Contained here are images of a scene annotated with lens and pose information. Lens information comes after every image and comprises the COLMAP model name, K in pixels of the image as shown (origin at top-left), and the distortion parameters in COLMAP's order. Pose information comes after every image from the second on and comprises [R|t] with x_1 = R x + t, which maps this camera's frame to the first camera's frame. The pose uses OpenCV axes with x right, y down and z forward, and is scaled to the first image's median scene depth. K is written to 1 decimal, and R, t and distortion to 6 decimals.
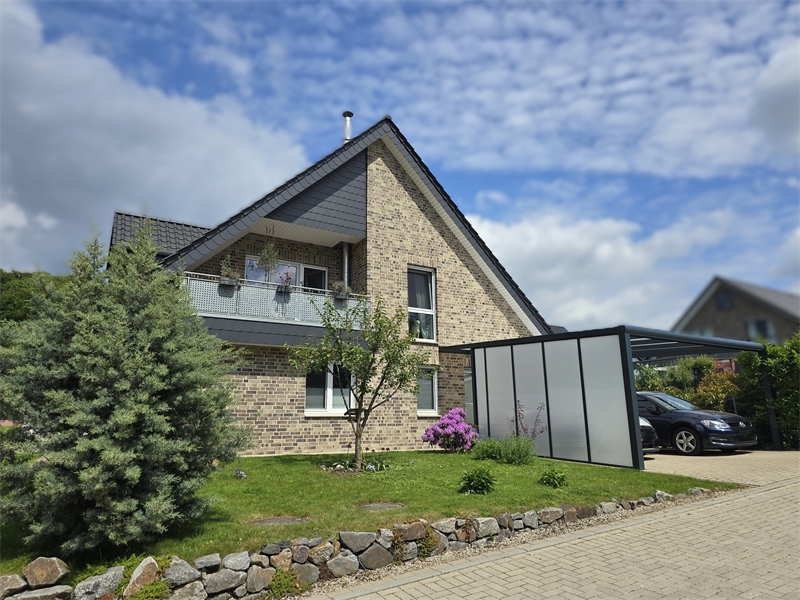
lens RADIAL K [[529.9, 0, 399.6], [0, 529.9, 292.5], [0, 0, 1]] dist [0.053063, -0.000300]
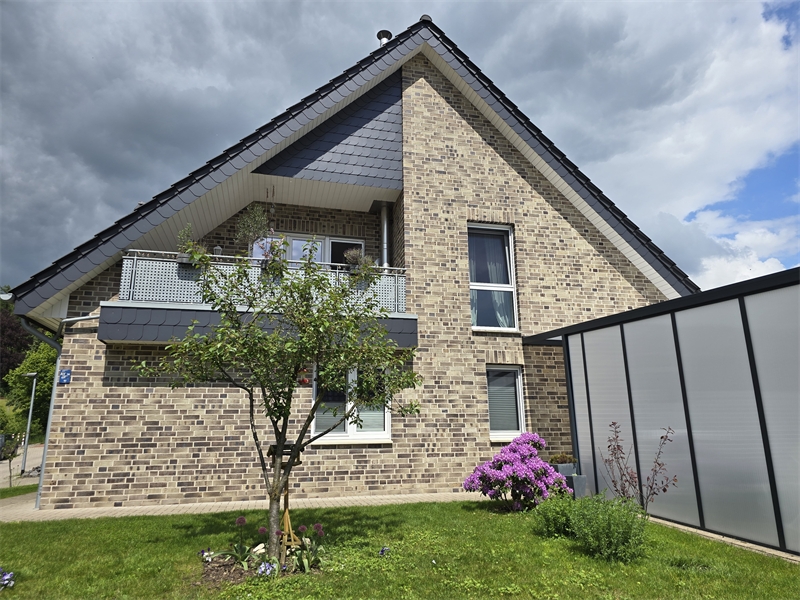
lens RADIAL K [[537.8, 0, 400.0], [0, 537.8, 300.0], [0, 0, 1]] dist [0.052410, -0.050977]
pose [[0.954454, -0.074718, -0.288851, 0.127604], [0.075183, 0.997124, -0.009499, 0.050040], [0.288730, -0.012650, 0.957327, 0.301173]]
